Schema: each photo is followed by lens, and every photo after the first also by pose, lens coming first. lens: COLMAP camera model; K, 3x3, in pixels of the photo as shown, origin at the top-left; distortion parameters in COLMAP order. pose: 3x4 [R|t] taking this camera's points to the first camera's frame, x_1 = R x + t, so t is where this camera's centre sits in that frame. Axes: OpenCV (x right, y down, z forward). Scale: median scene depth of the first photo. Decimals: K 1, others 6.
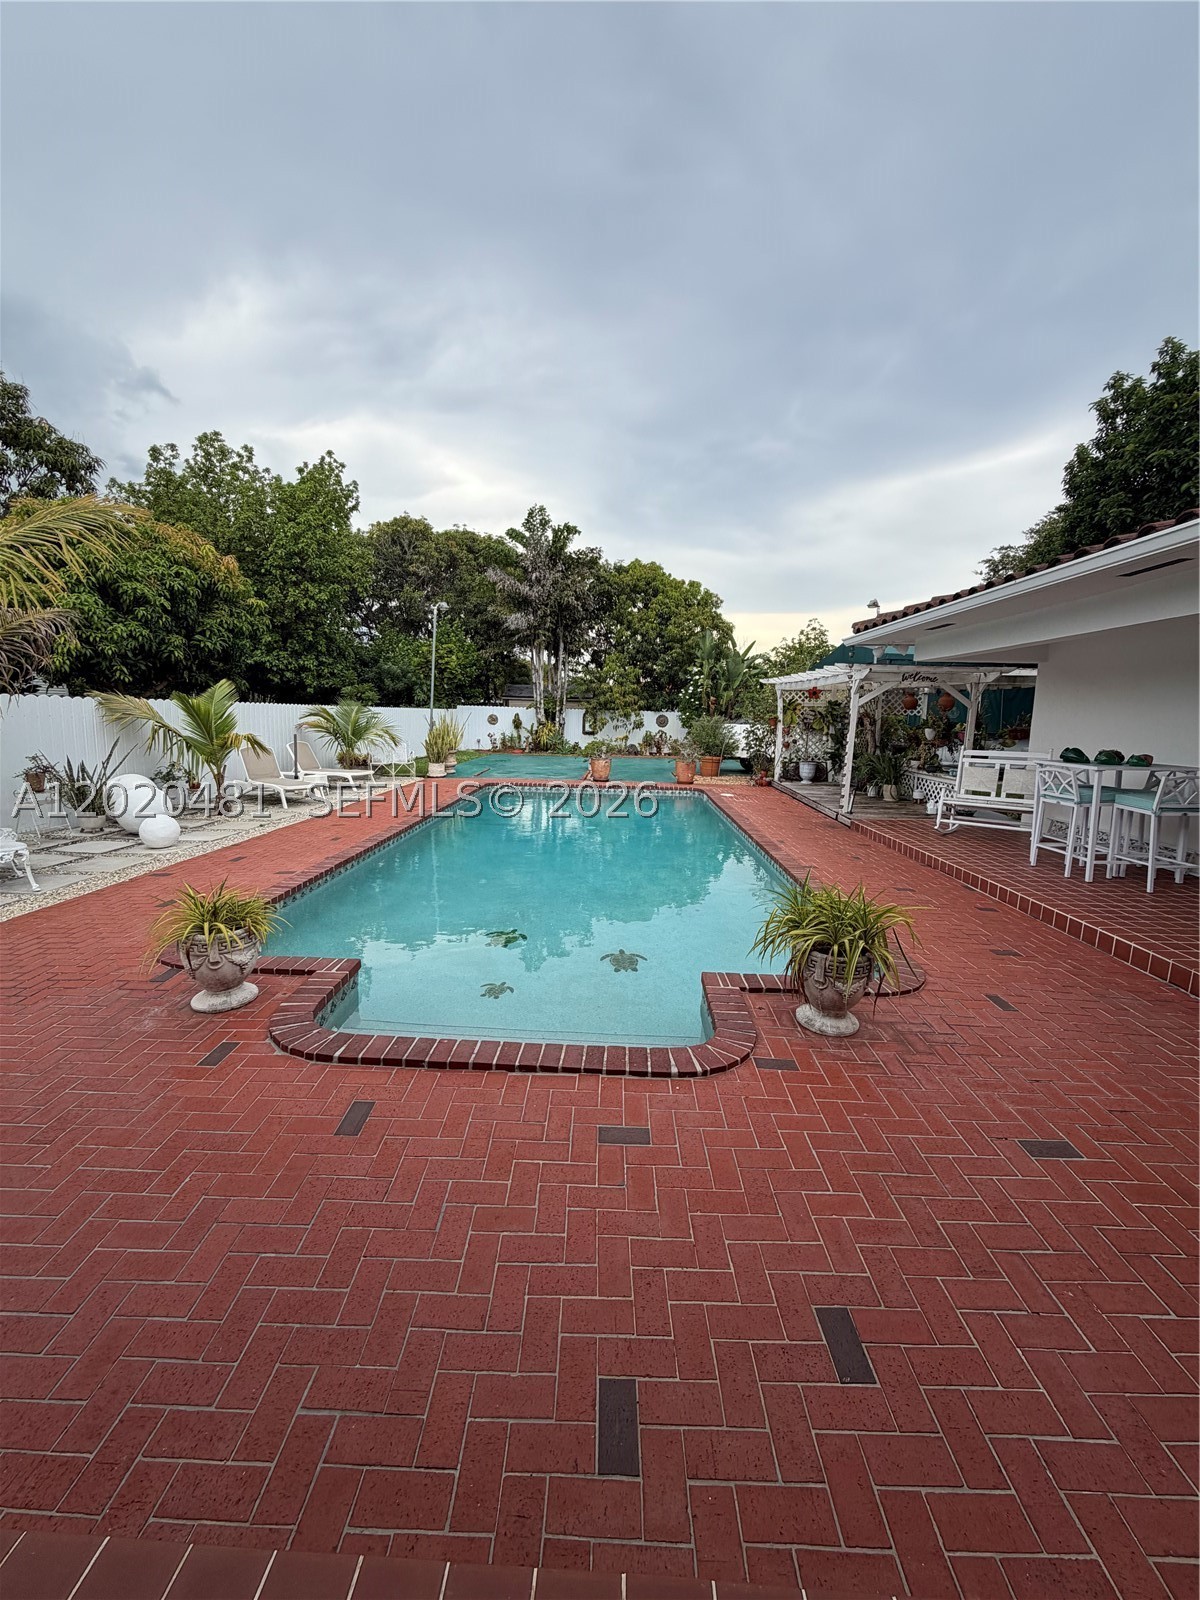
lens RADIAL K [[633.8, 0, 604.8], [0, 633.8, 793.6], [0, 0, 1]] dist [0.000939, -0.000457]
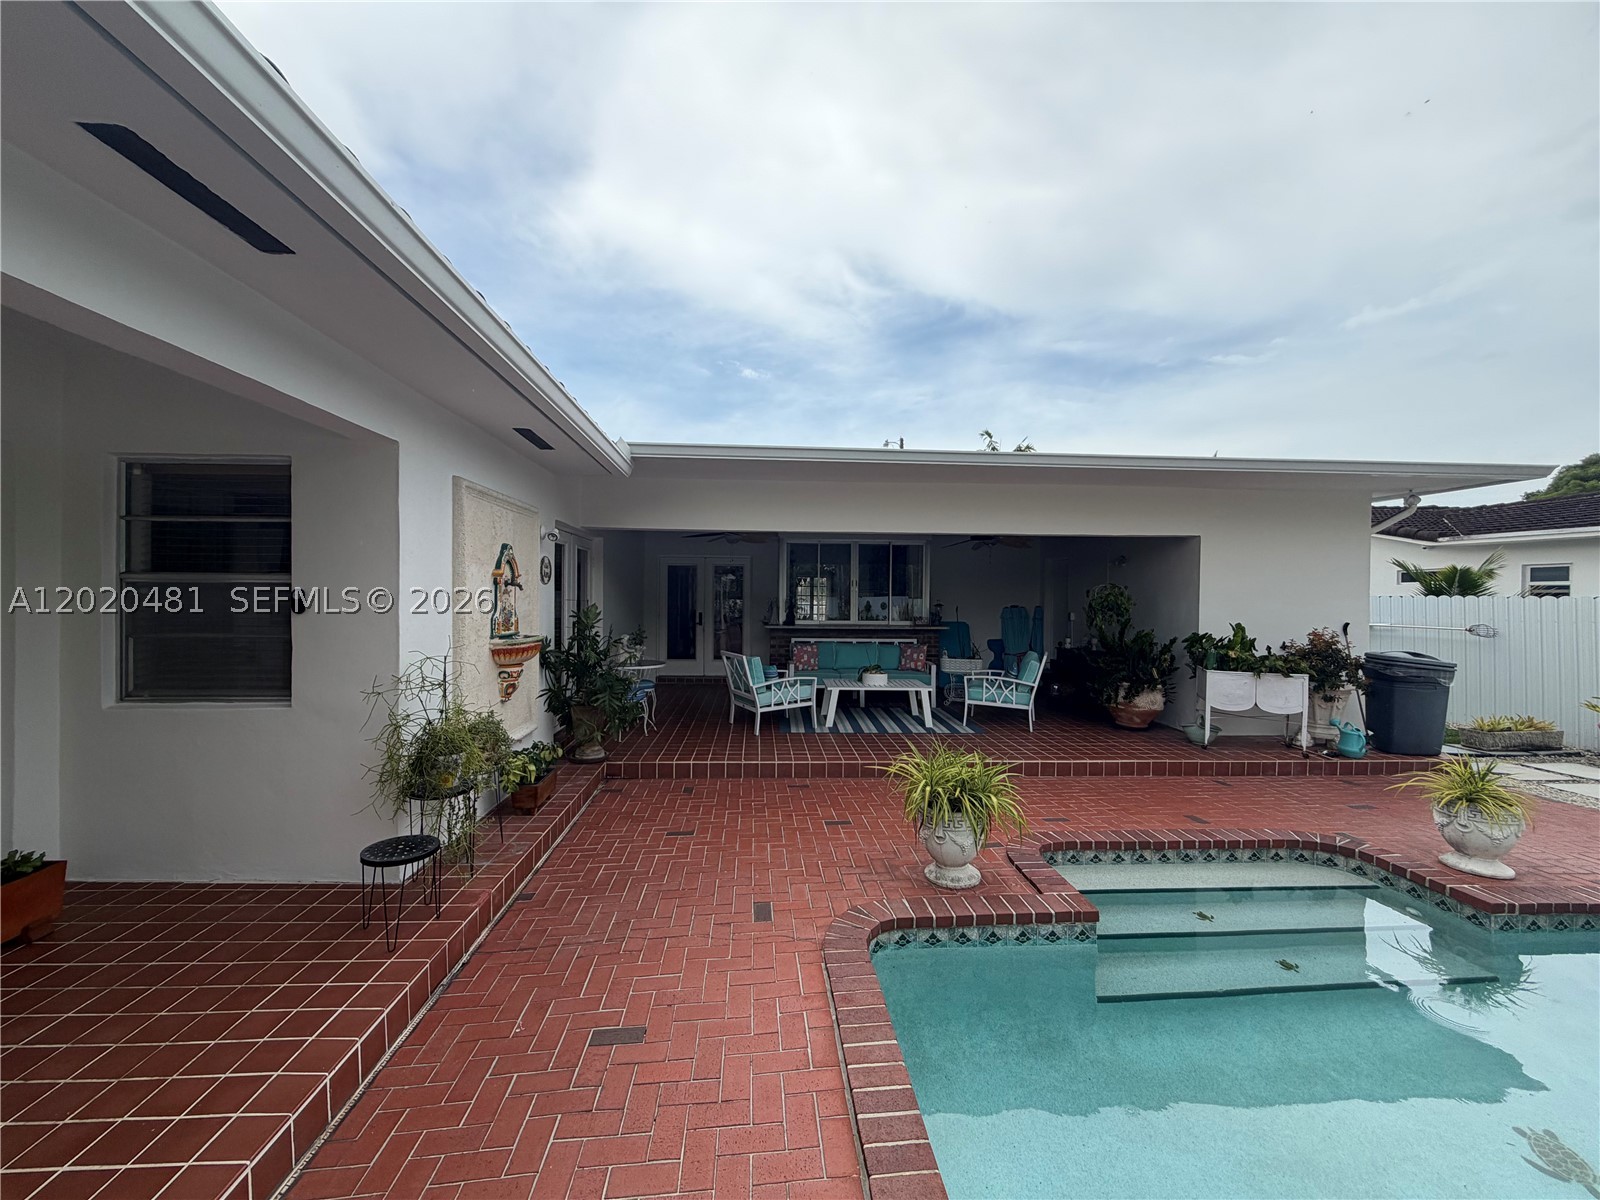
lens RADIAL K [[633.8, 0, 795.6], [0, 633.8, 601.7], [0, 0, 1]] dist [0.000939, -0.000457]
pose [[-0.995786, -0.021335, -0.089196, 0.235171], [-0.032843, 0.991021, 0.129613, -0.076257], [0.085630, 0.131996, -0.987545, 0.643635]]
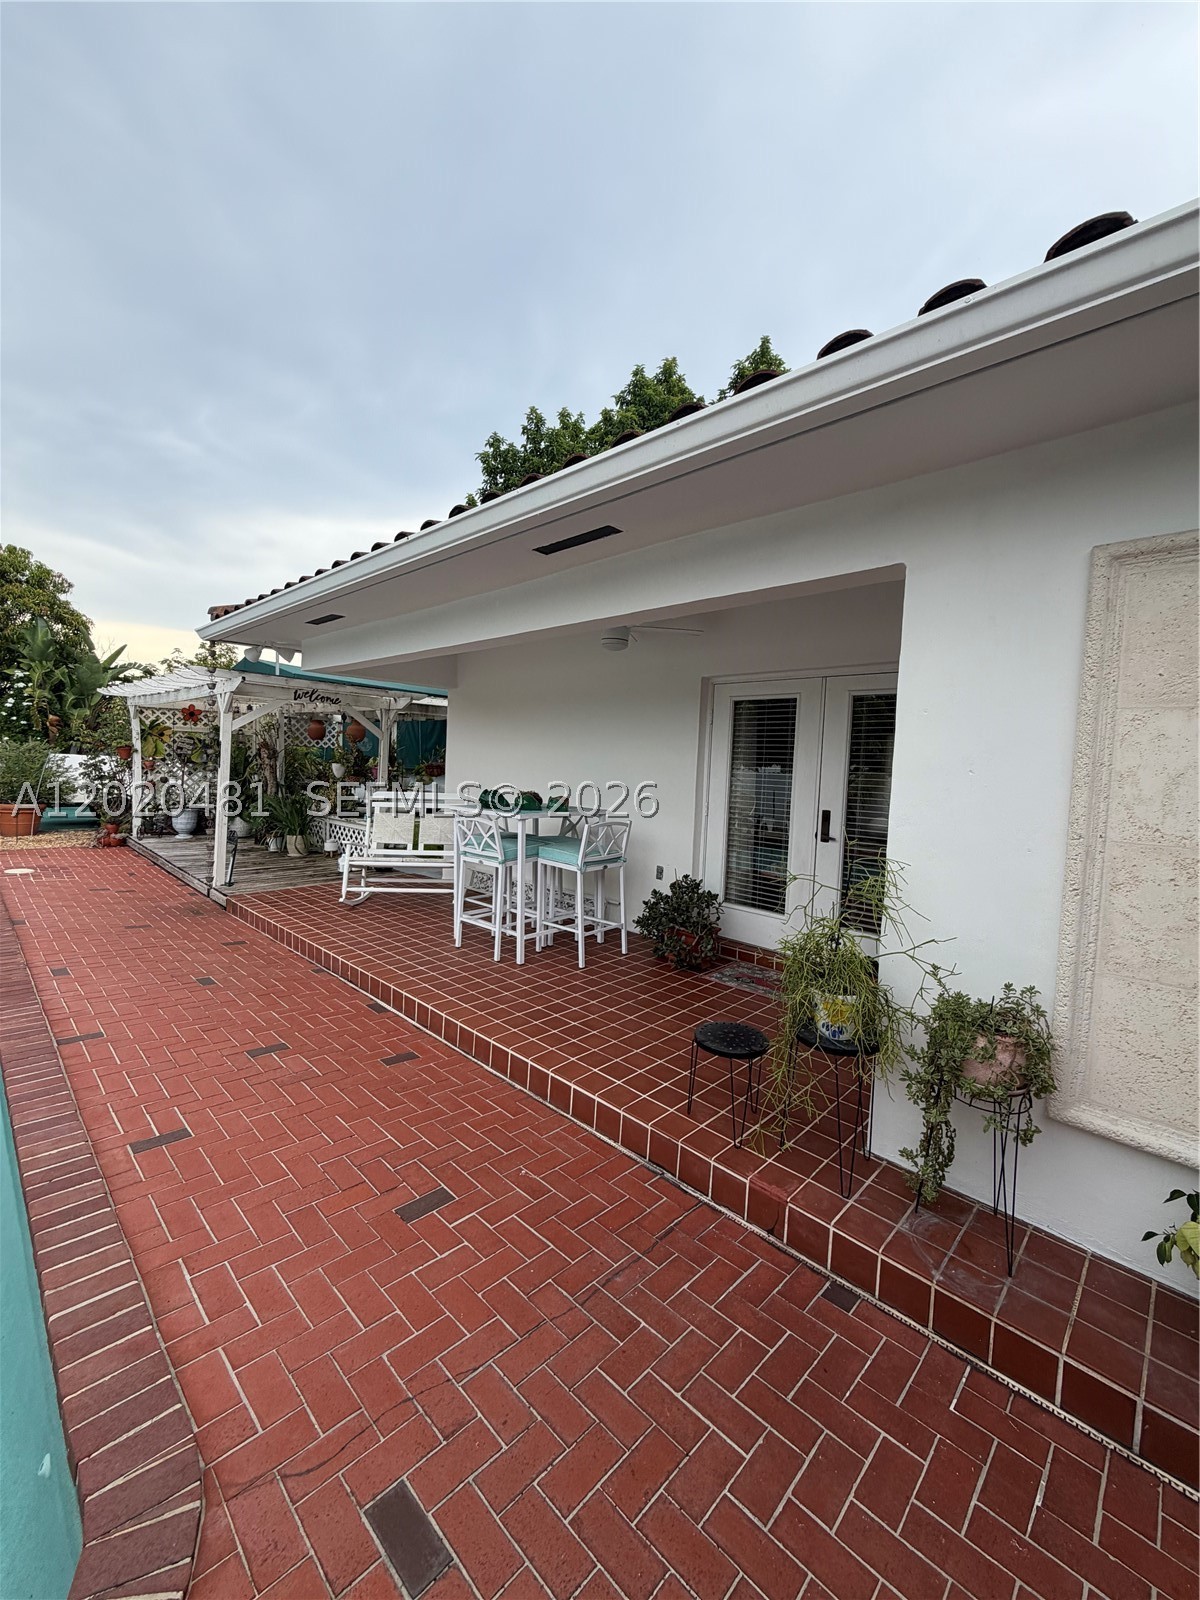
lens RADIAL K [[633.8, 0, 598.2], [0, 633.8, 792.6], [0, 0, 1]] dist [0.000939, -0.000457]
pose [[0.680272, -0.026368, 0.732485, 0.157419], [0.066484, 0.997453, -0.025839, -0.024734], [-0.729938, 0.066276, 0.680292, 0.230348]]
